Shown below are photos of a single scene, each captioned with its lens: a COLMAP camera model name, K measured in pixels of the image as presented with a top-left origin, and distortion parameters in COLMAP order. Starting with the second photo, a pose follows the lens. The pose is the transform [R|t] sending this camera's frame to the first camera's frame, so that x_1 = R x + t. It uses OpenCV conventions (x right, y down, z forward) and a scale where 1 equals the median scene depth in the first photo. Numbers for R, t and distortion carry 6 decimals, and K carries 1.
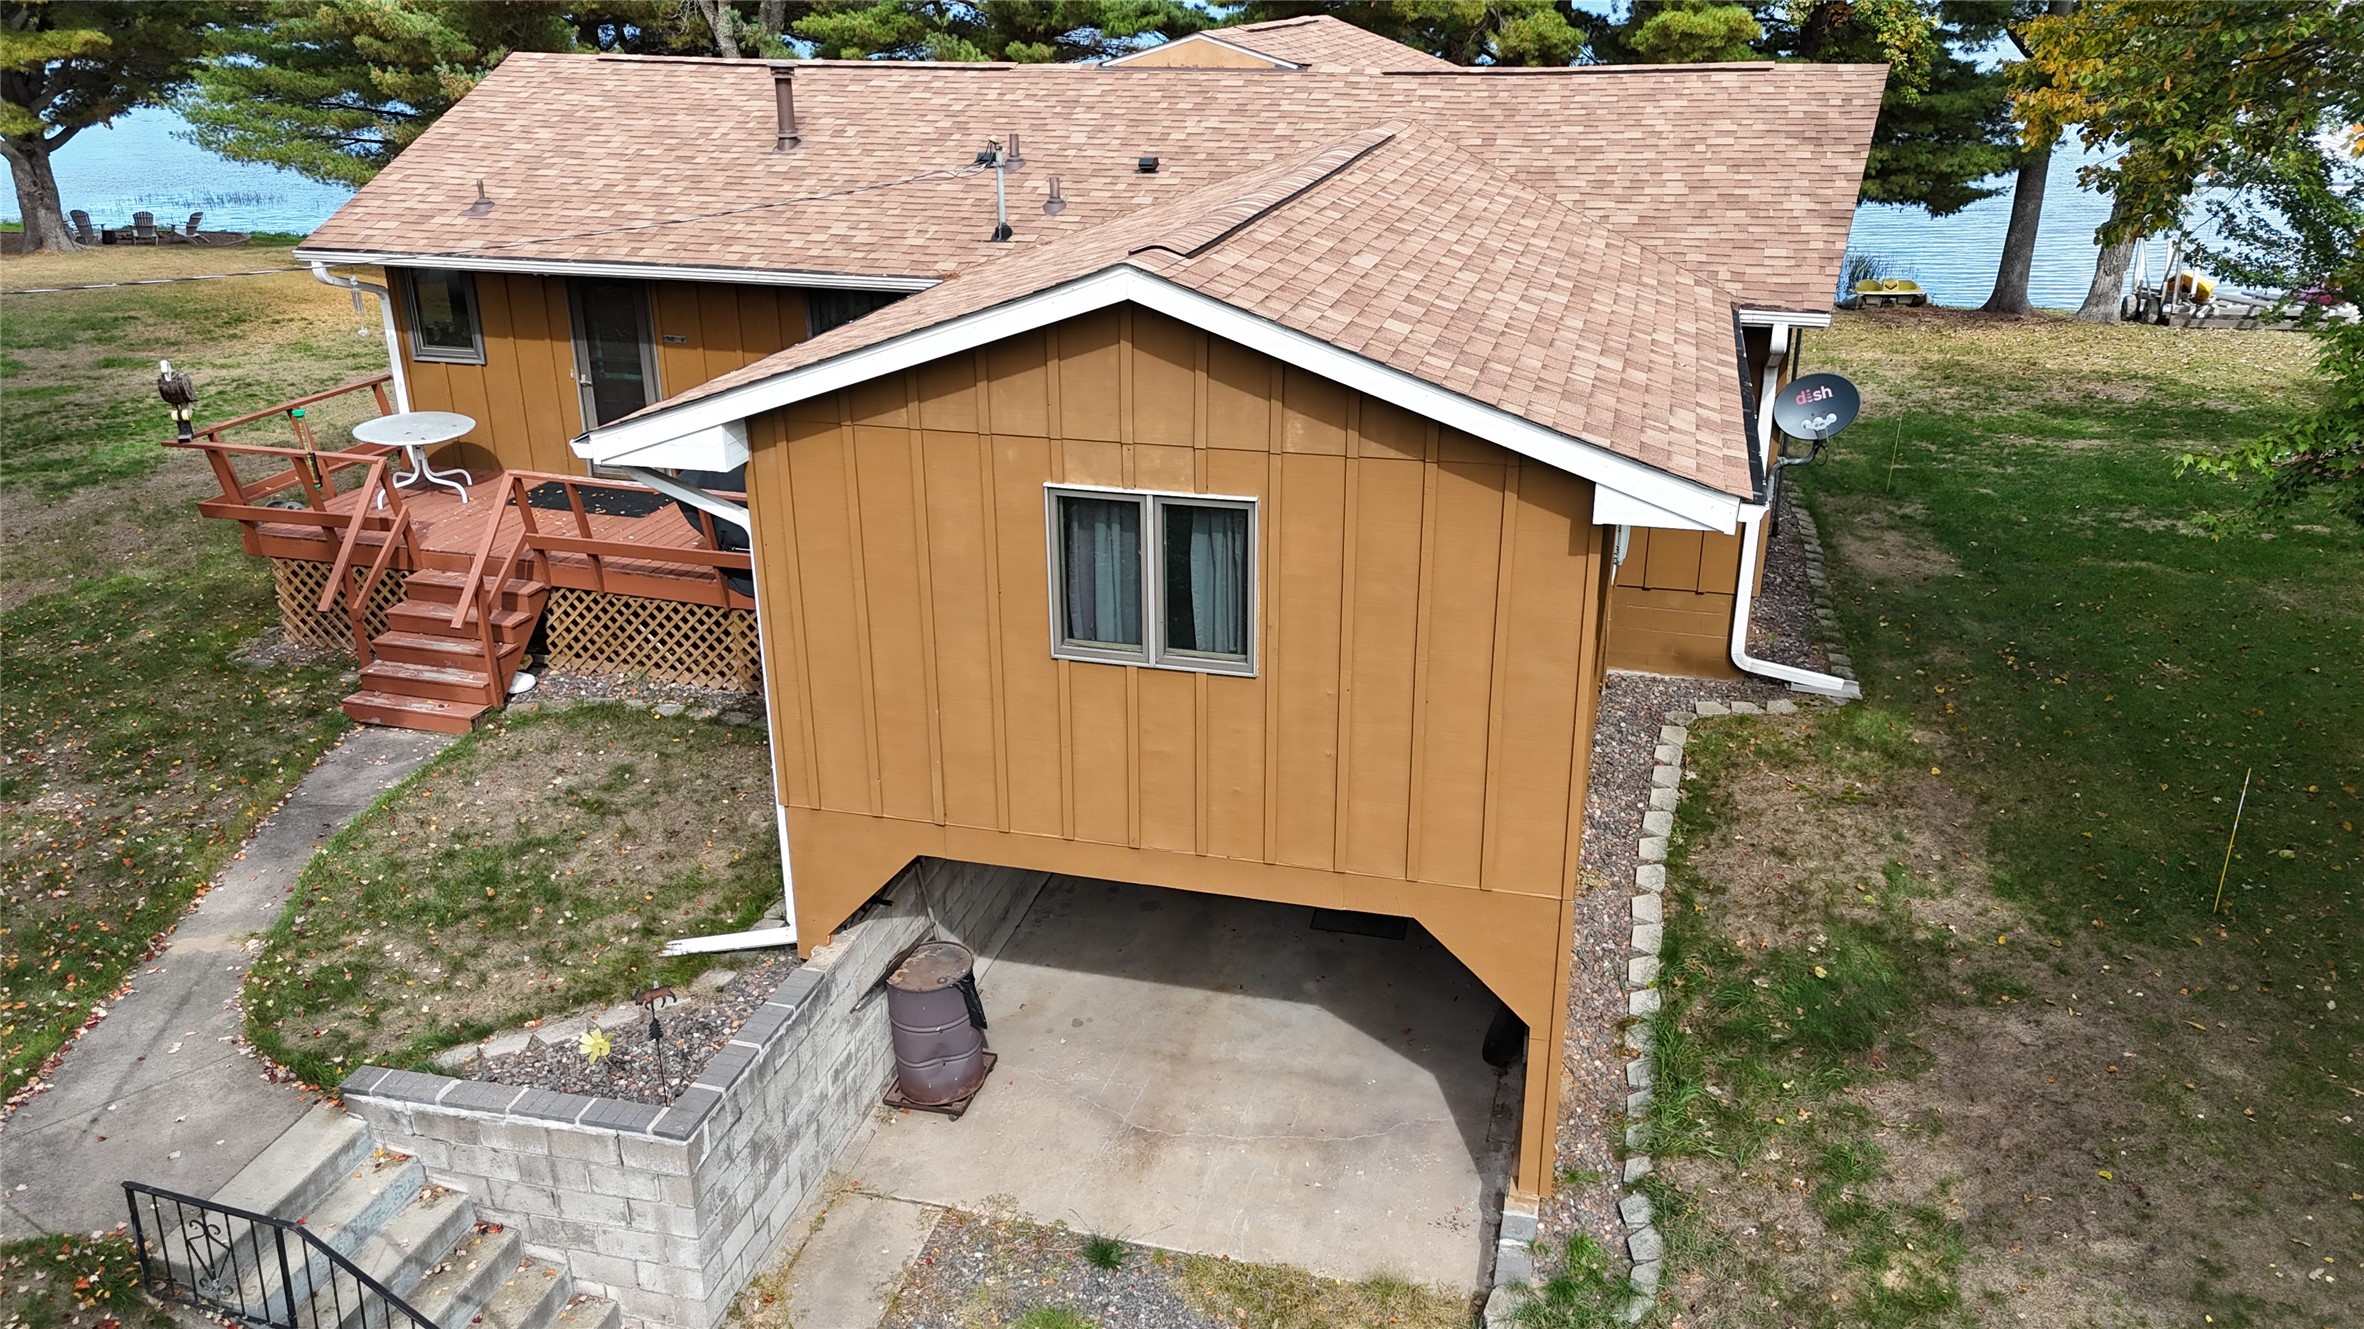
lens RADIAL K [[1746.1, 0, 1185.1], [0, 1746.1, 643.4], [0, 0, 1]] dist [0.035767, -0.000667]
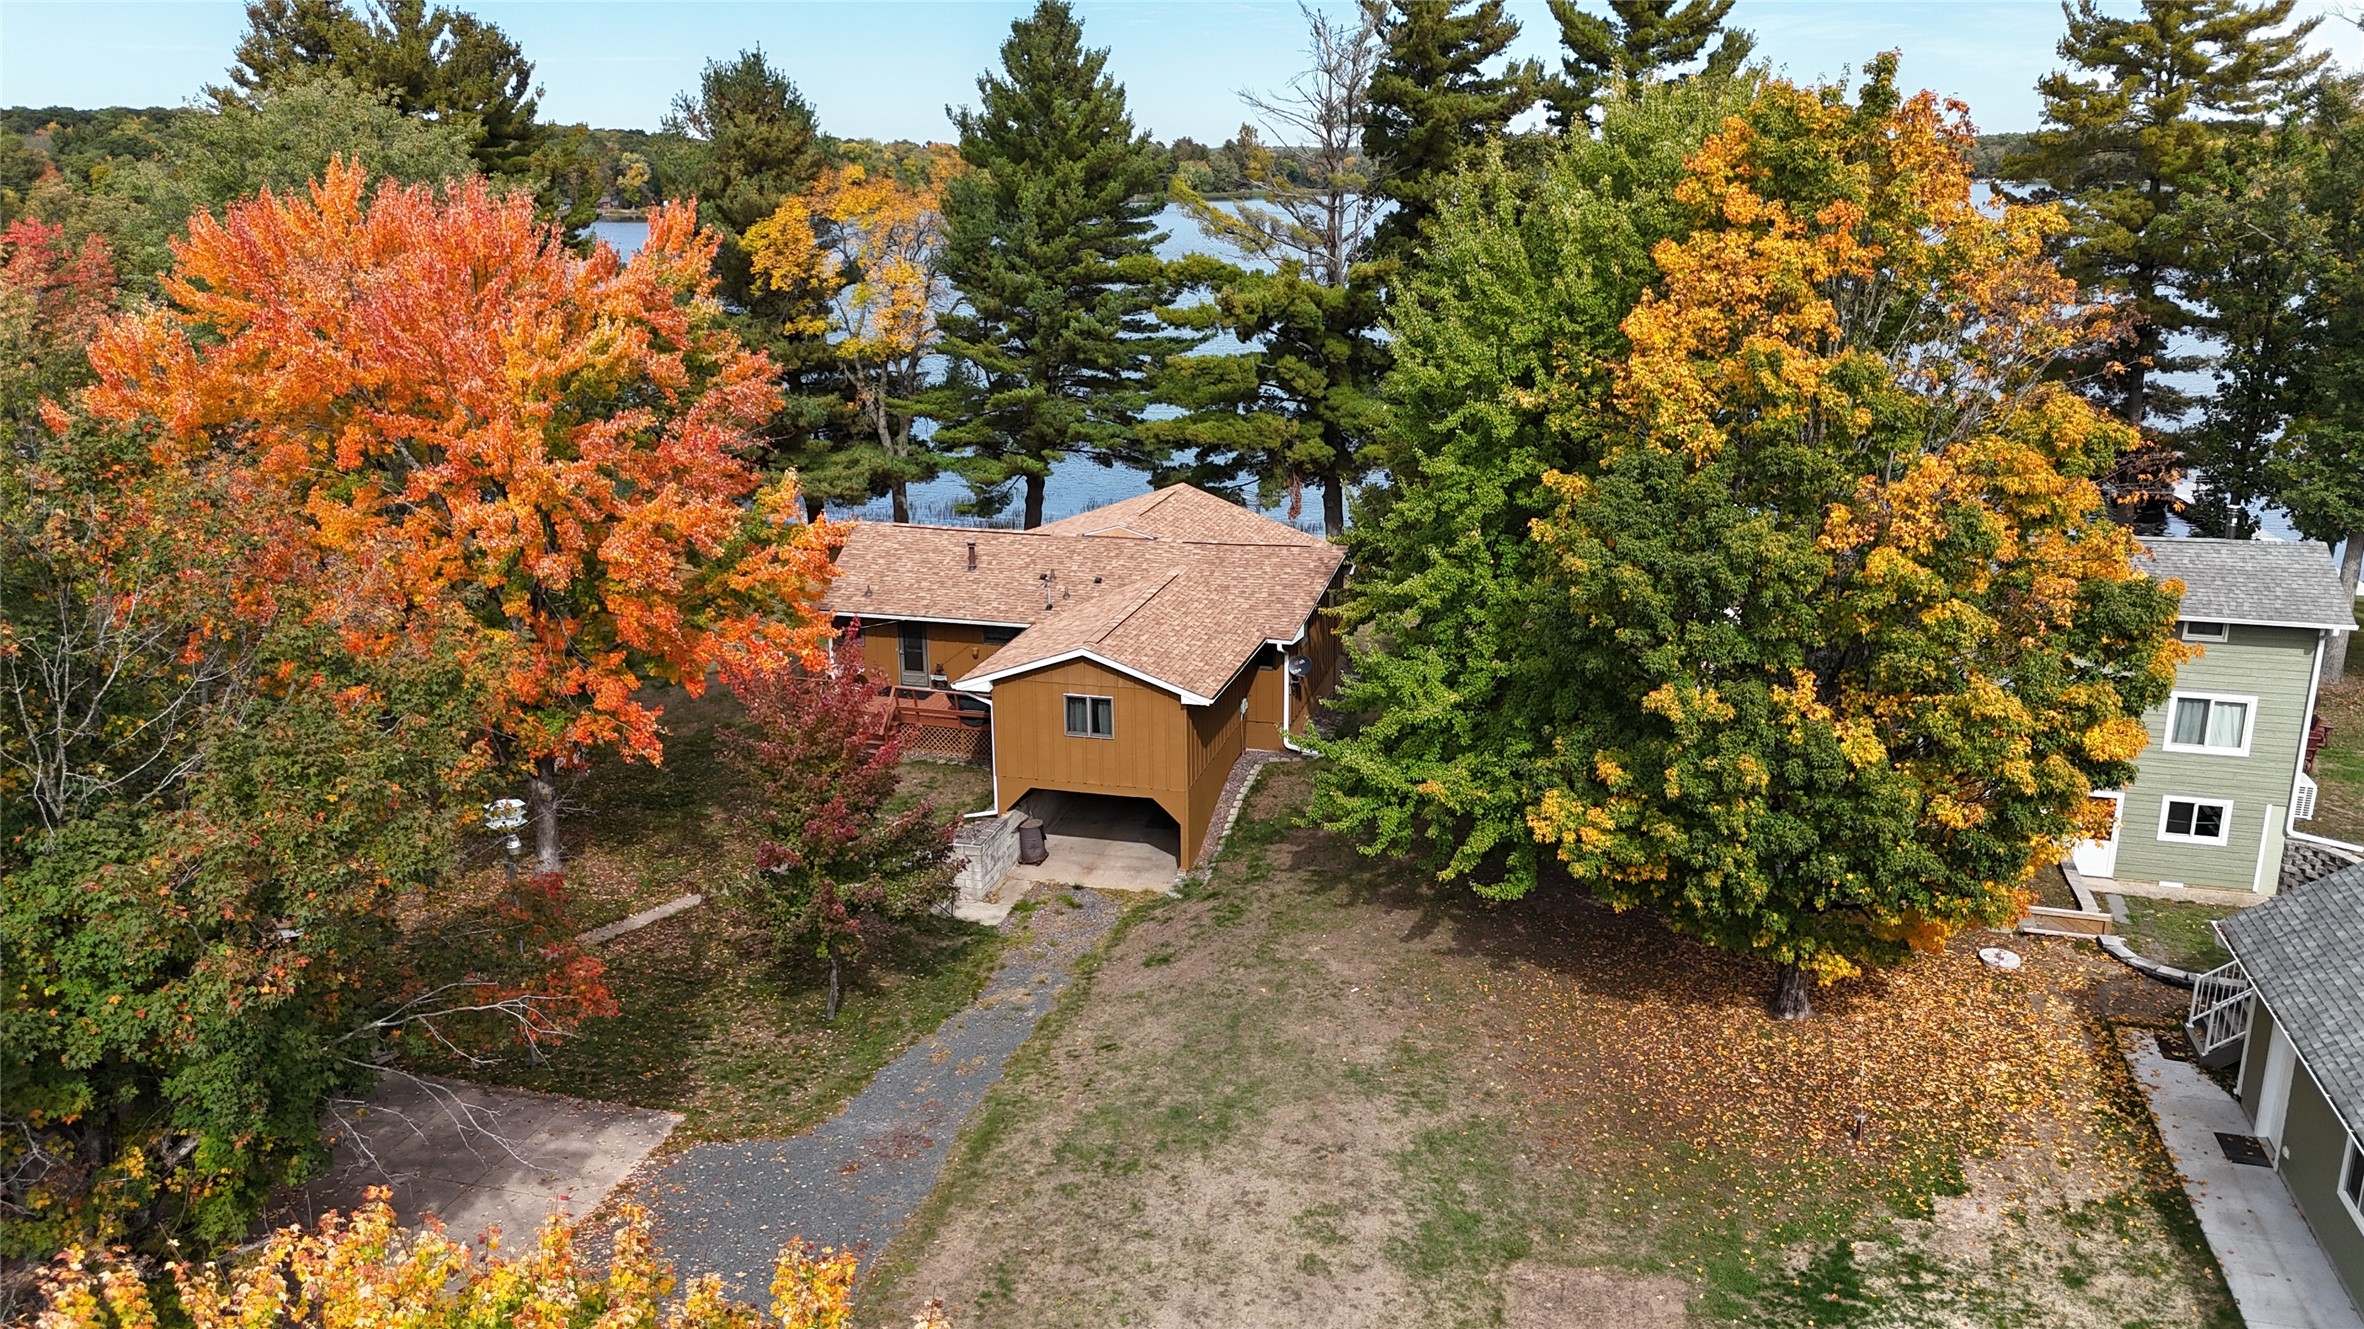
lens RADIAL K [[1743.5, 0, 1194.4], [0, 1743.5, 657.0], [0, 0, 1]] dist [0.086189, -0.087060]
pose [[0.999998, -0.002217, -0.000272, 0.191673], [0.002185, 0.996230, -0.086726, 0.150648], [0.000463, 0.086726, 0.996232, -2.594178]]
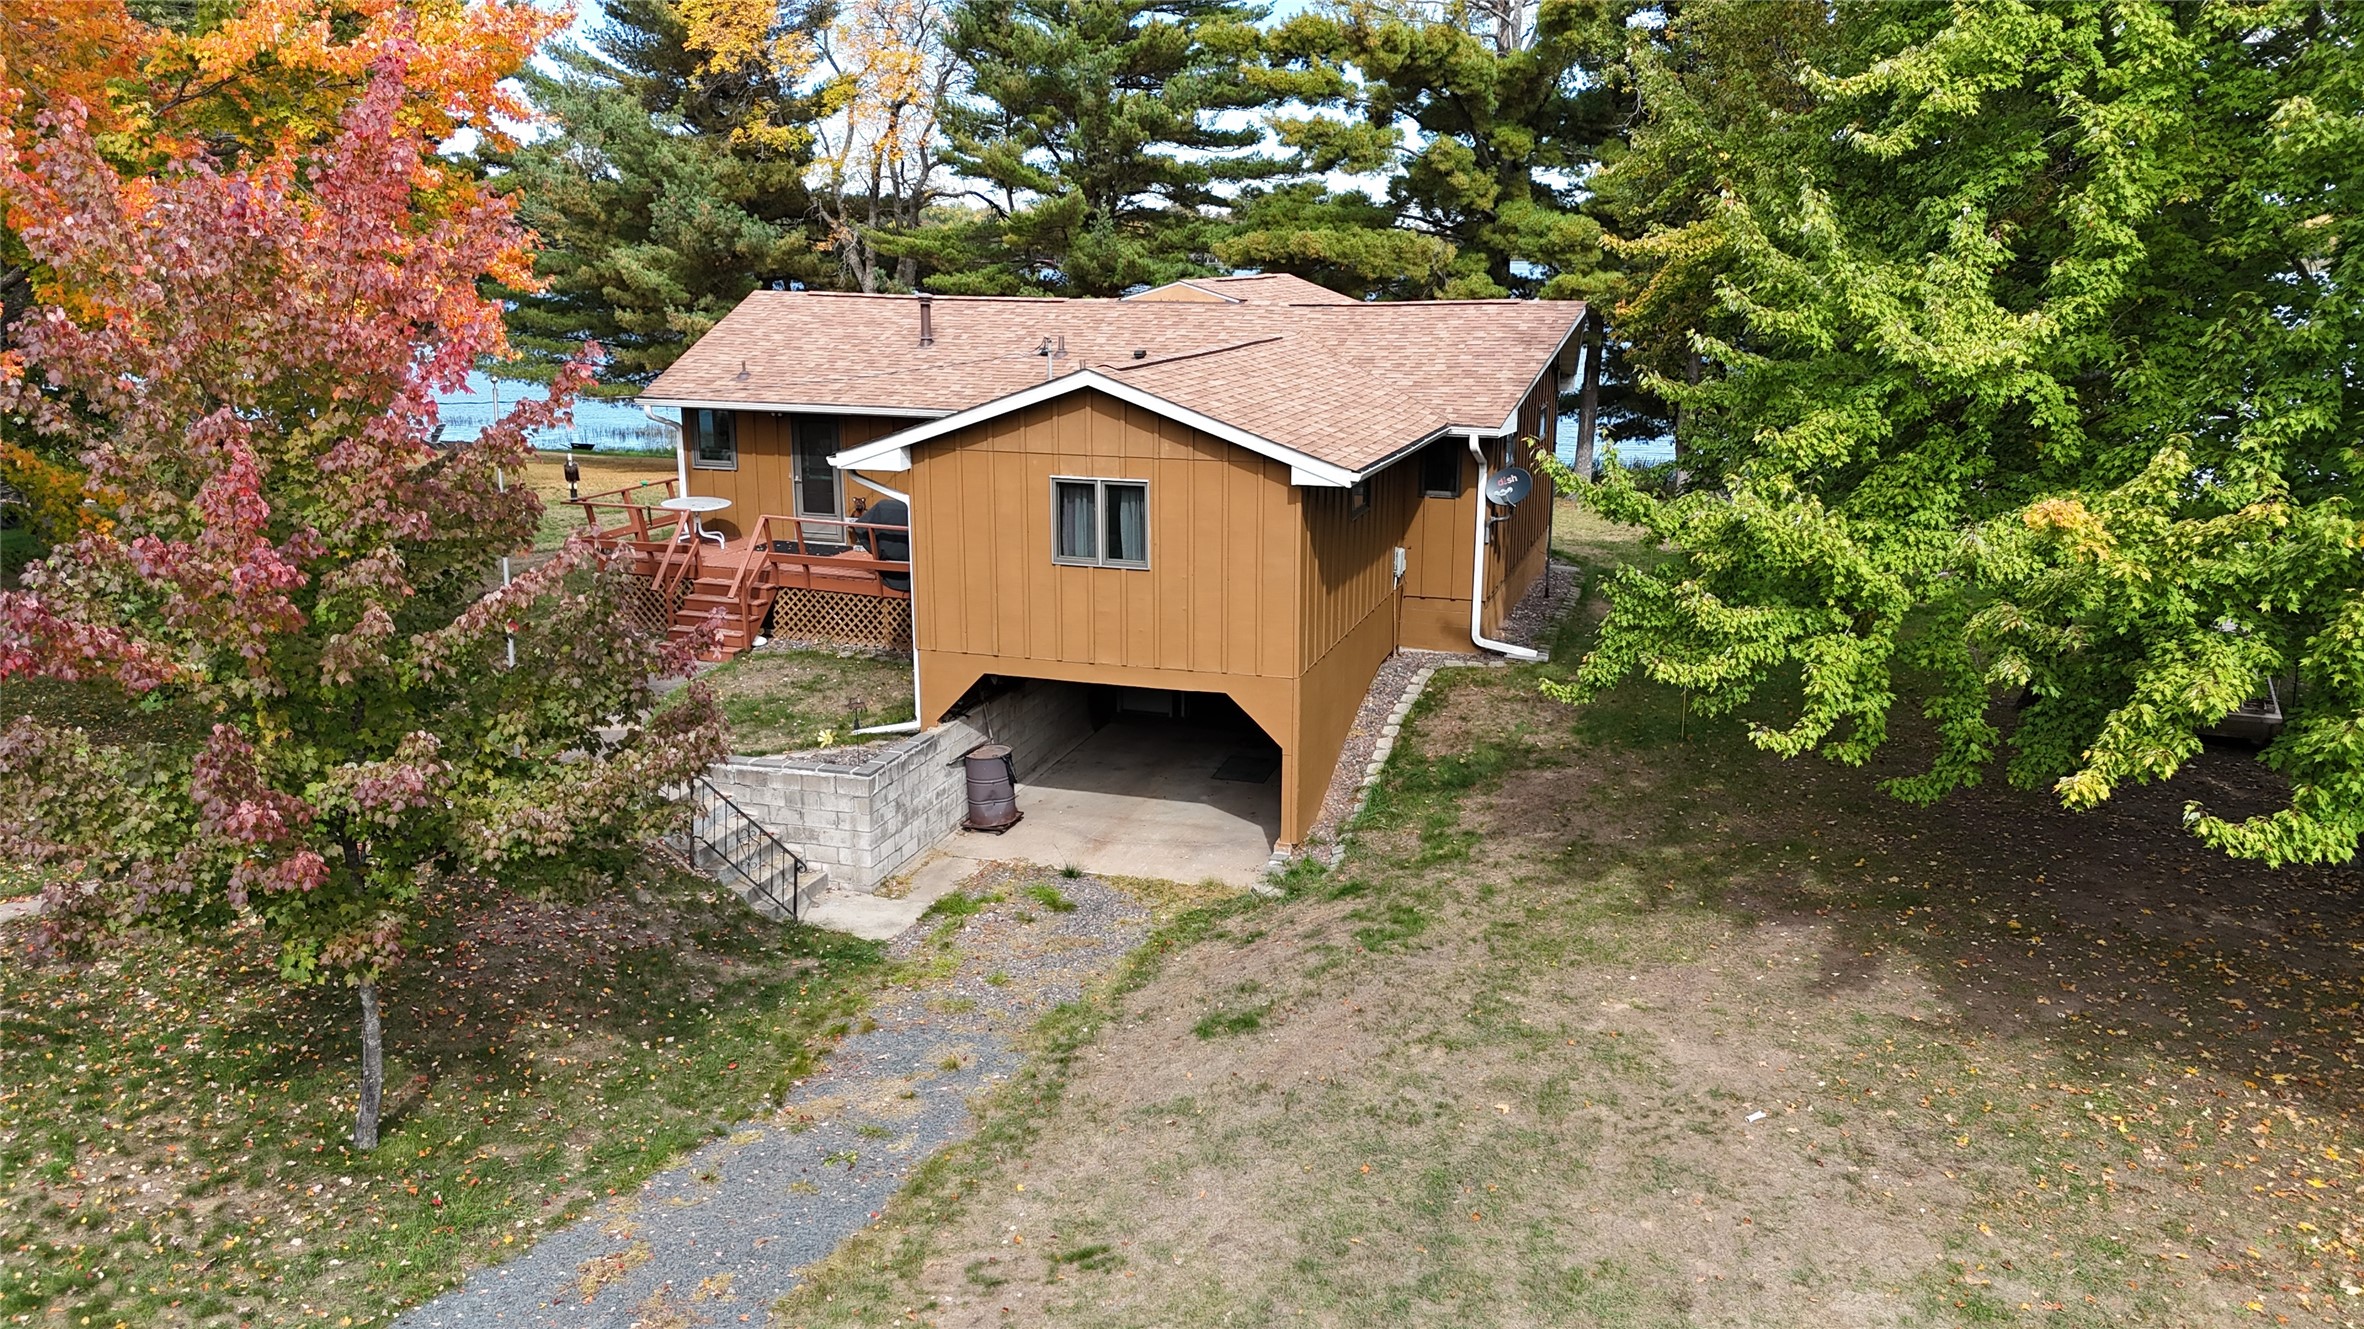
lens RADIAL K [[1741.9, 0, 1188.7], [0, 1741.9, 647.5], [0, 0, 1]] dist [0.080782, -0.090634]
pose [[0.998575, 0.019121, -0.049833, 0.154602], [-0.025888, 0.989969, -0.138895, 0.318787], [0.046677, 0.139987, 0.989052, -0.828752]]
